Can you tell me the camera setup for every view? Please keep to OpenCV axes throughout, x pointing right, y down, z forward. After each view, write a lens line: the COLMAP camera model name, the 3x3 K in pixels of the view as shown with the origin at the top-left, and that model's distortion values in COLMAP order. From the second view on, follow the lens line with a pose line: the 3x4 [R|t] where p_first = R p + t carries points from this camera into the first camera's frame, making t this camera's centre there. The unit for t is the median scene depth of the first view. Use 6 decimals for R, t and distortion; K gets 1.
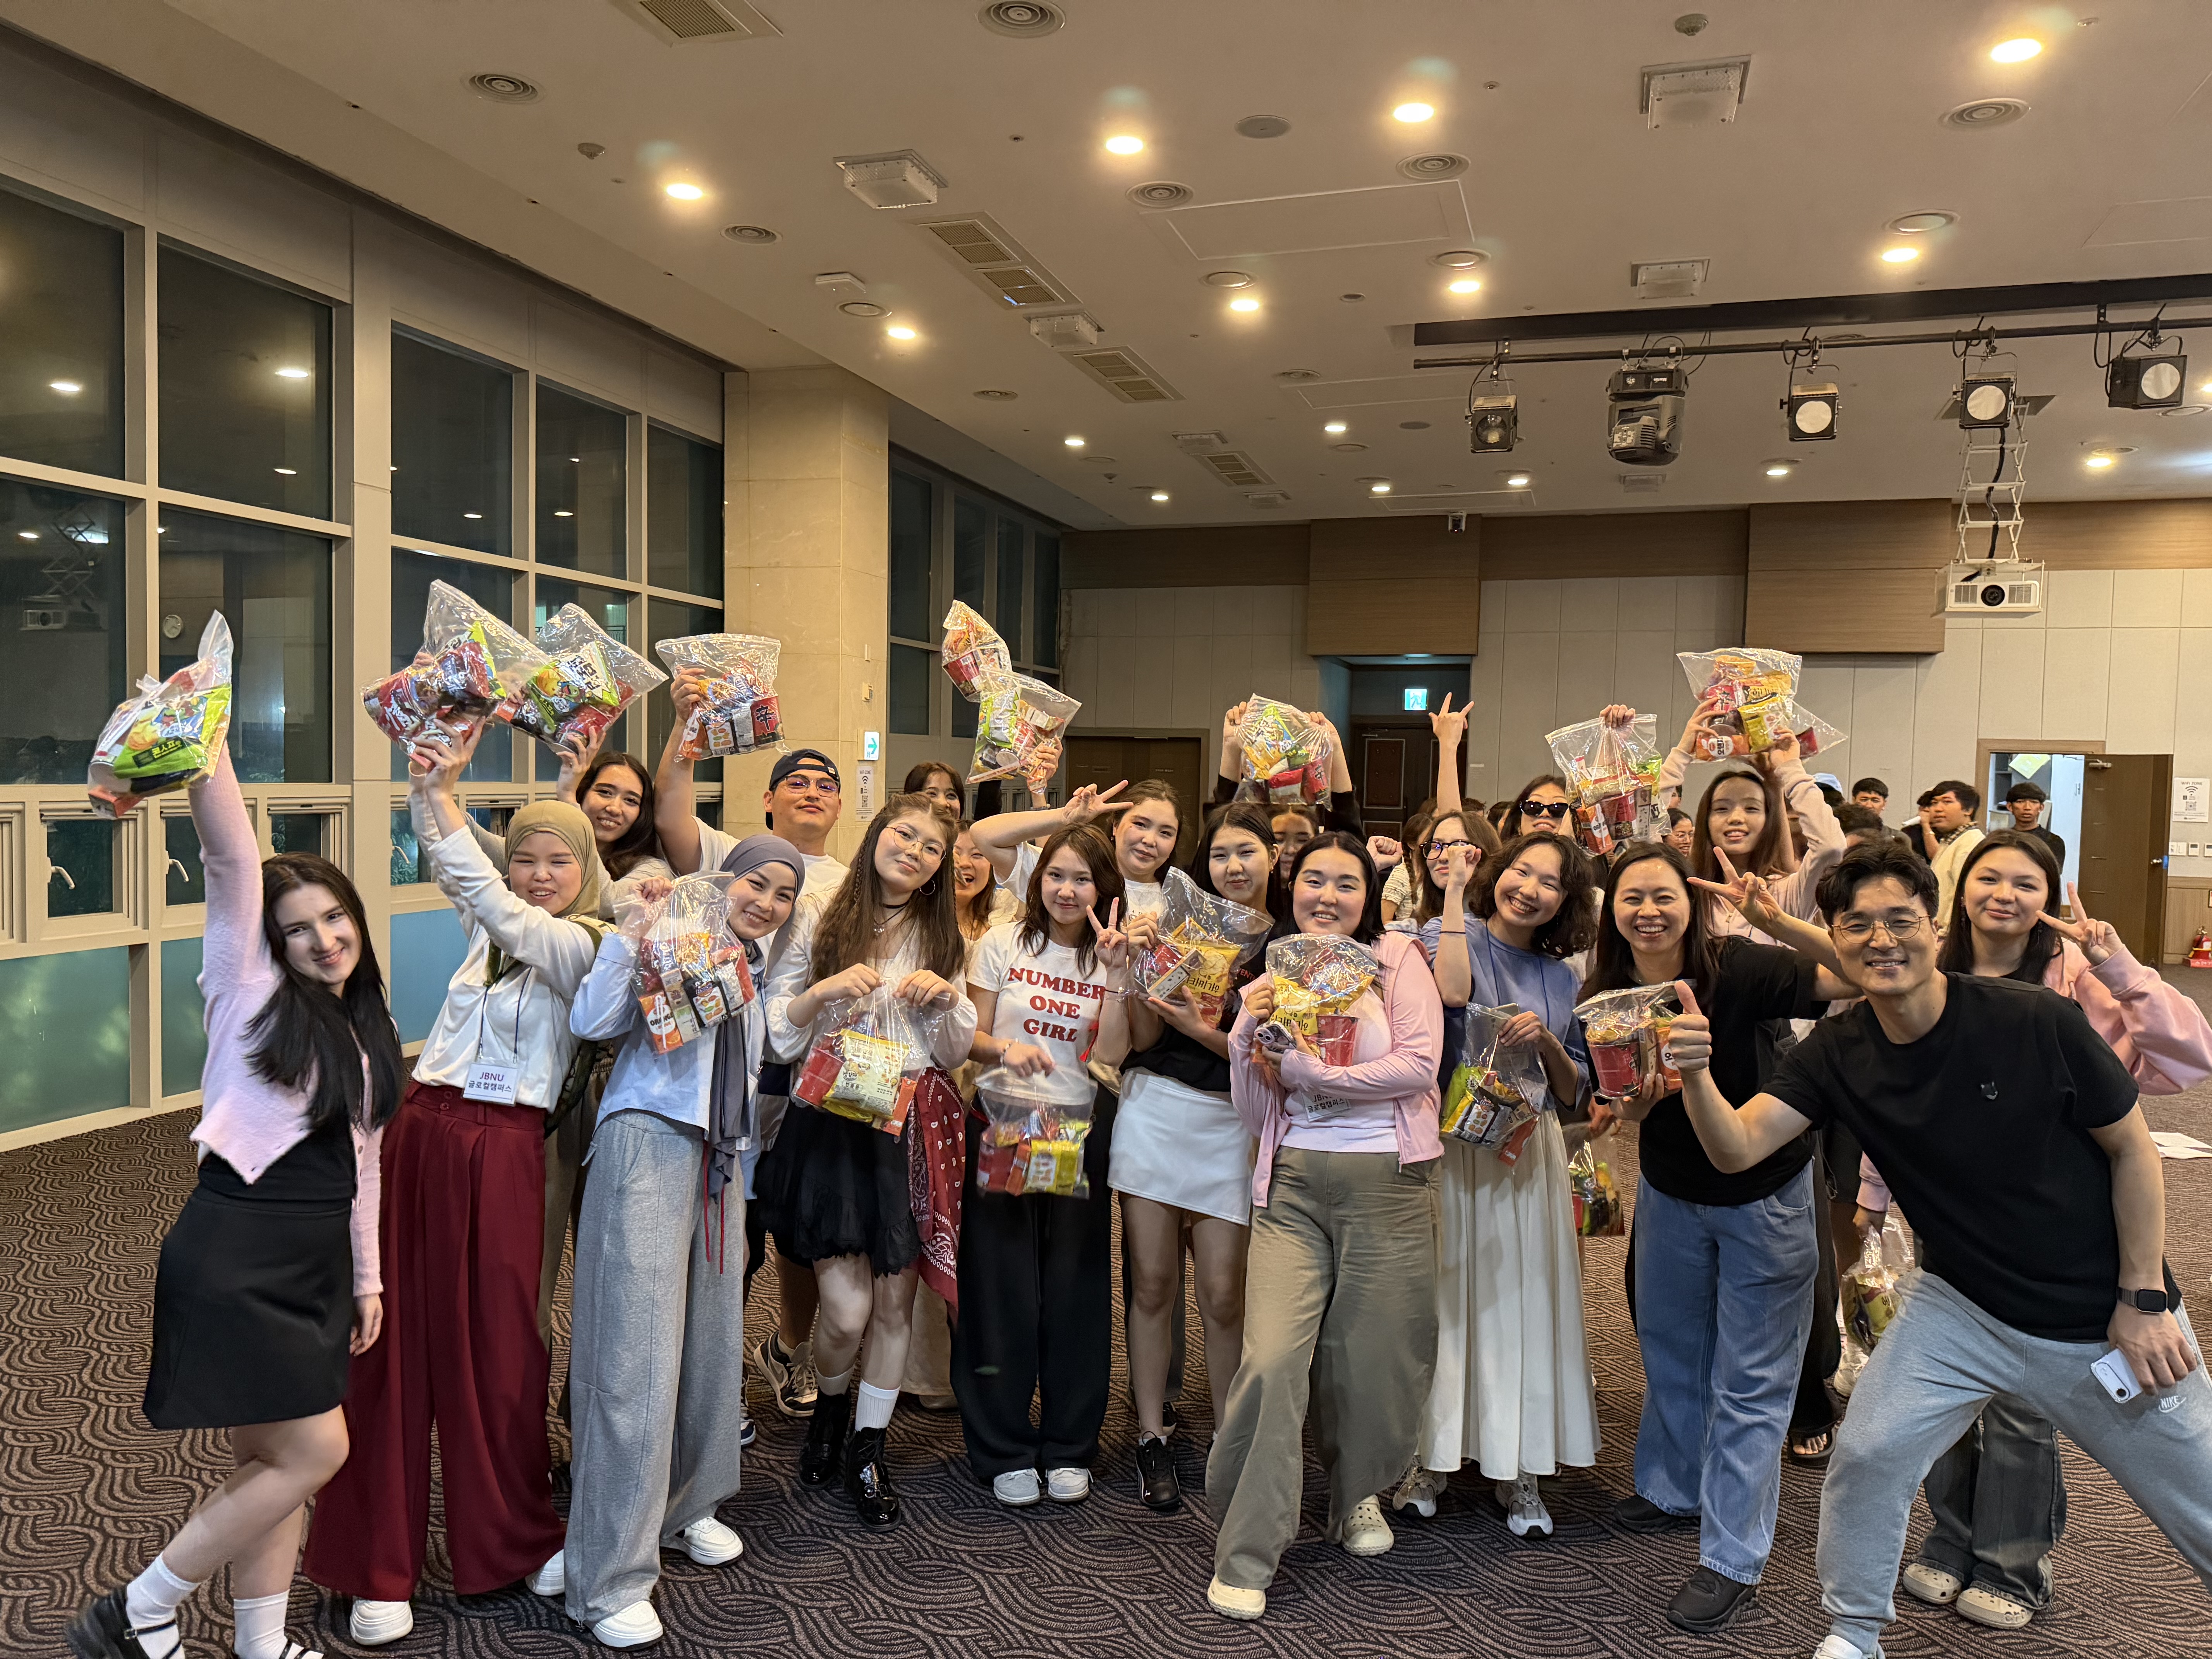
lens RADIAL K [[1547.8, 0, 1098.0], [0, 1547.8, 814.7], [0, 0, 1]] dist [0.028588, -0.036297]
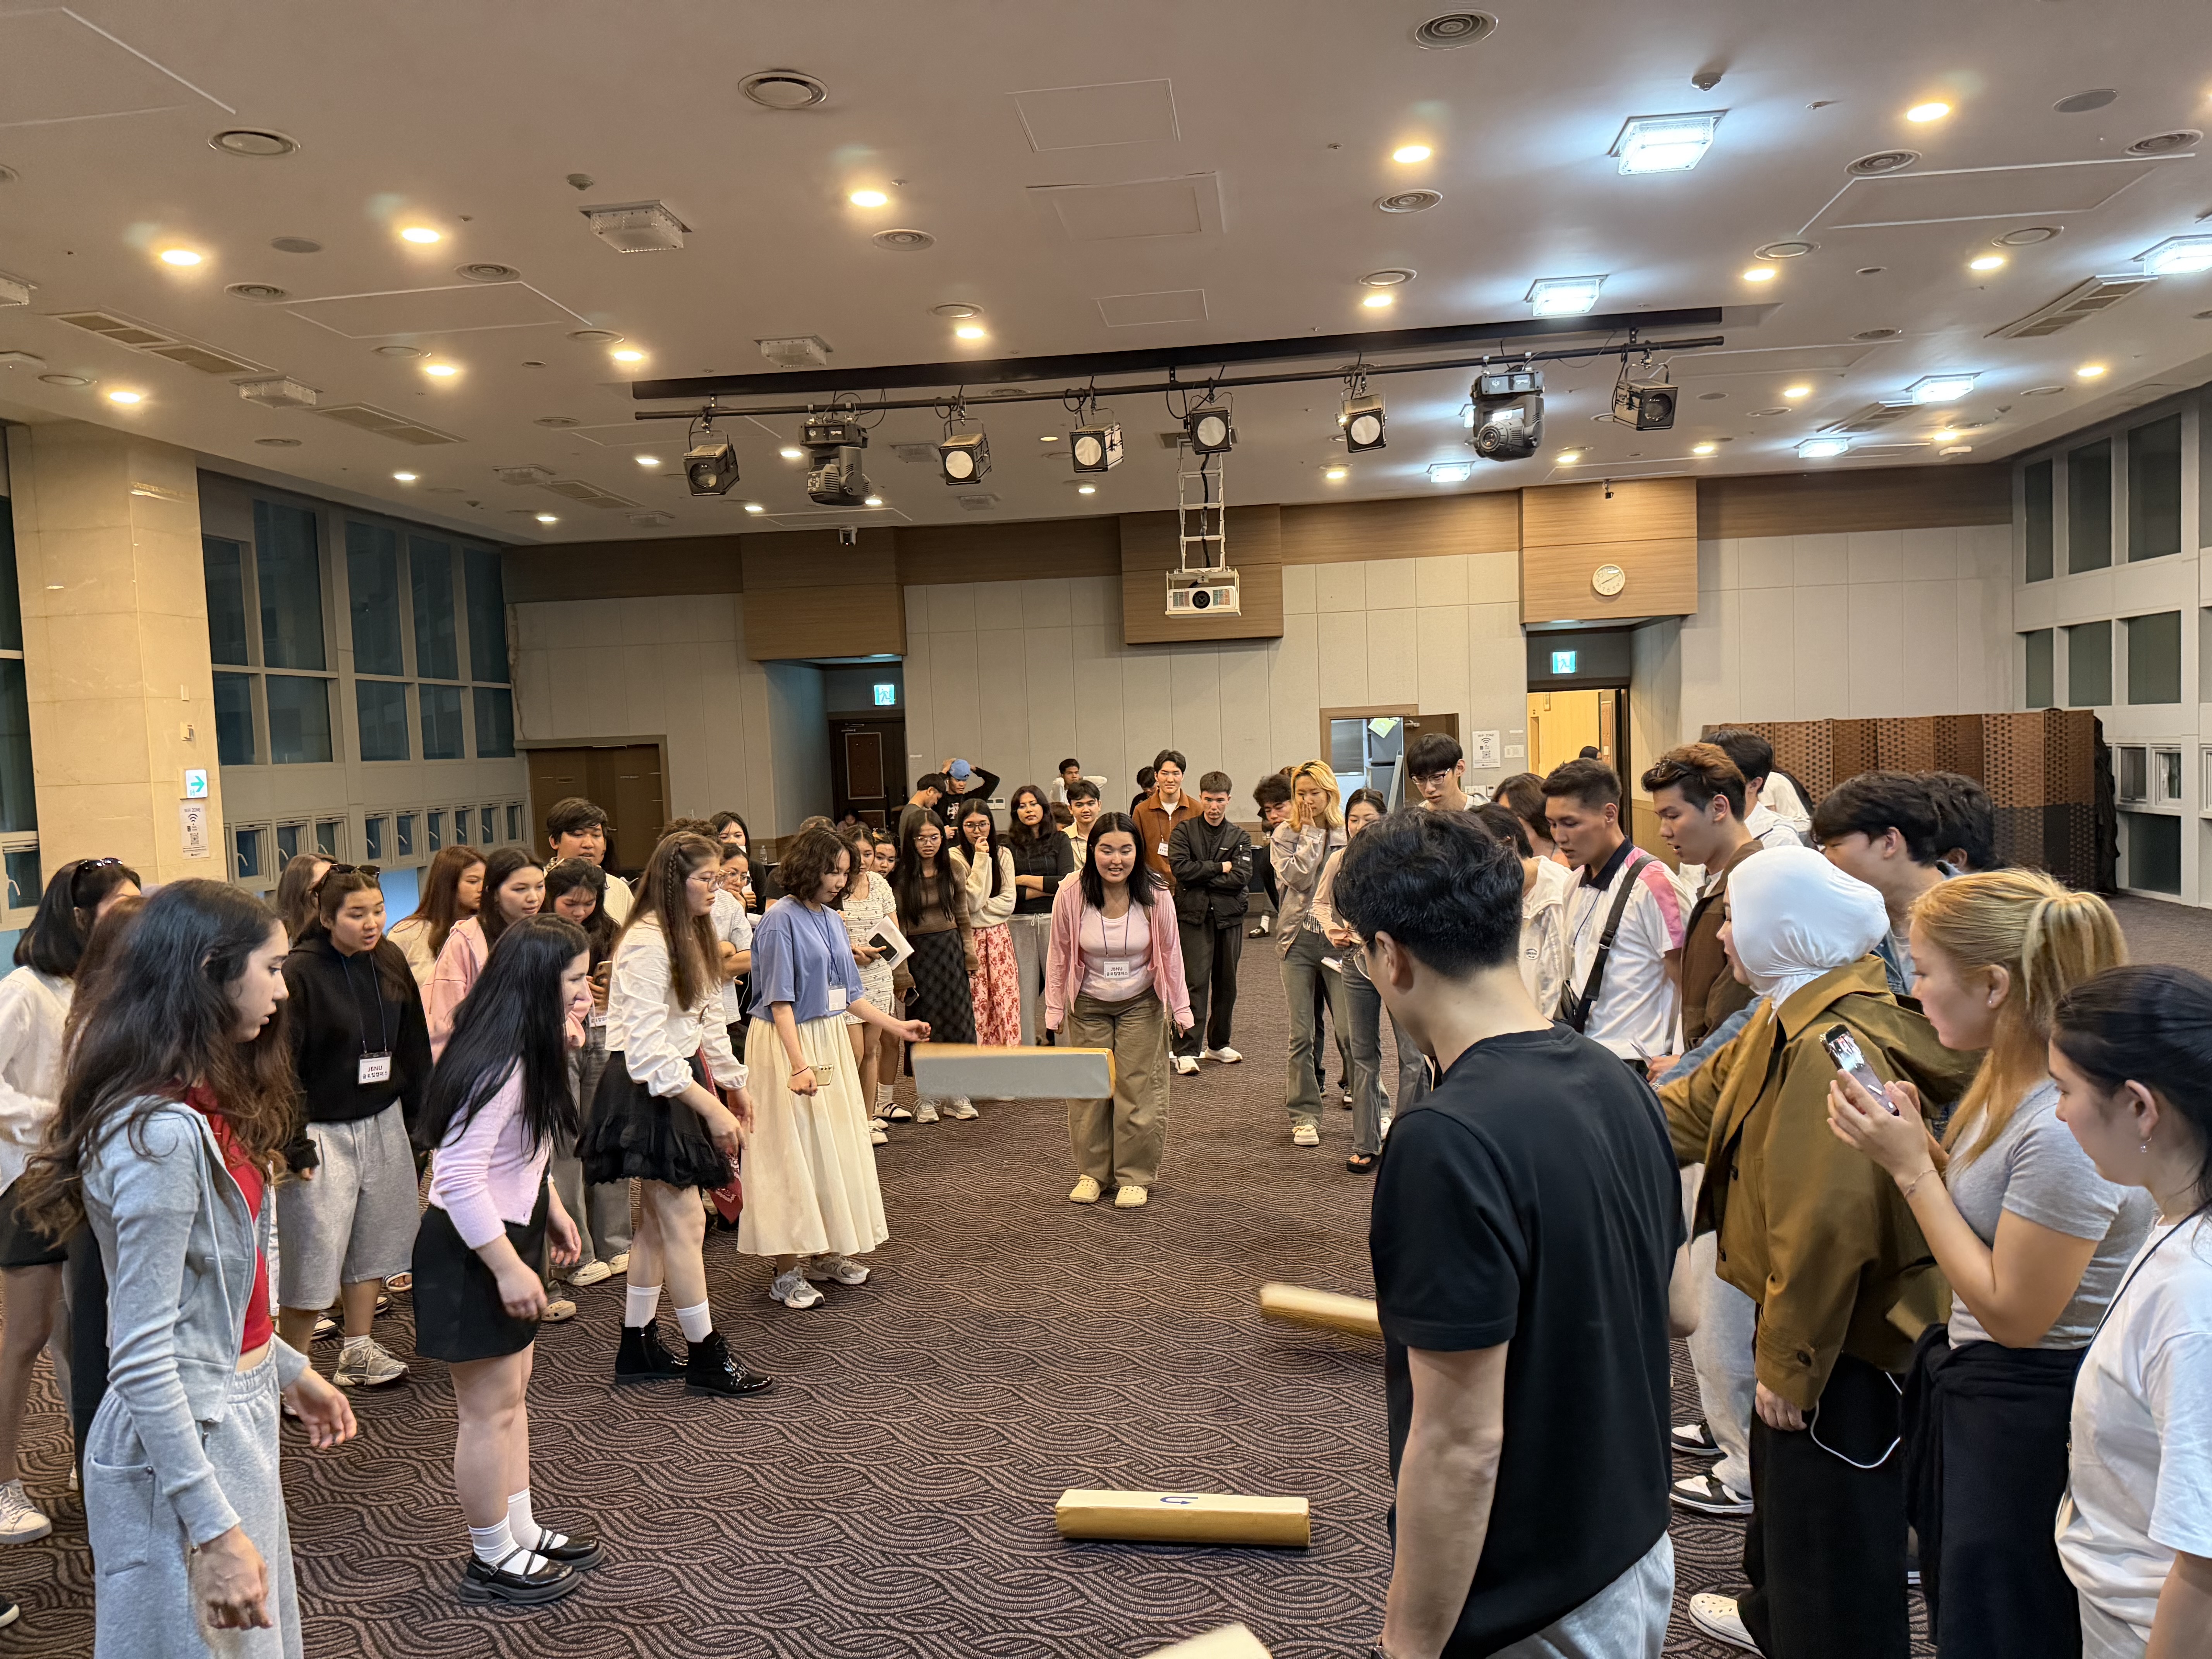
lens RADIAL K [[1547.8, 0, 1094.2], [0, 1547.8, 850.0], [0, 0, 1]] dist [0.028588, -0.036297]
pose [[0.979496, -0.072251, 0.188064, 0.292952], [0.064908, 0.996880, 0.044923, -0.010270], [-0.190723, -0.031795, 0.981129, -0.163401]]
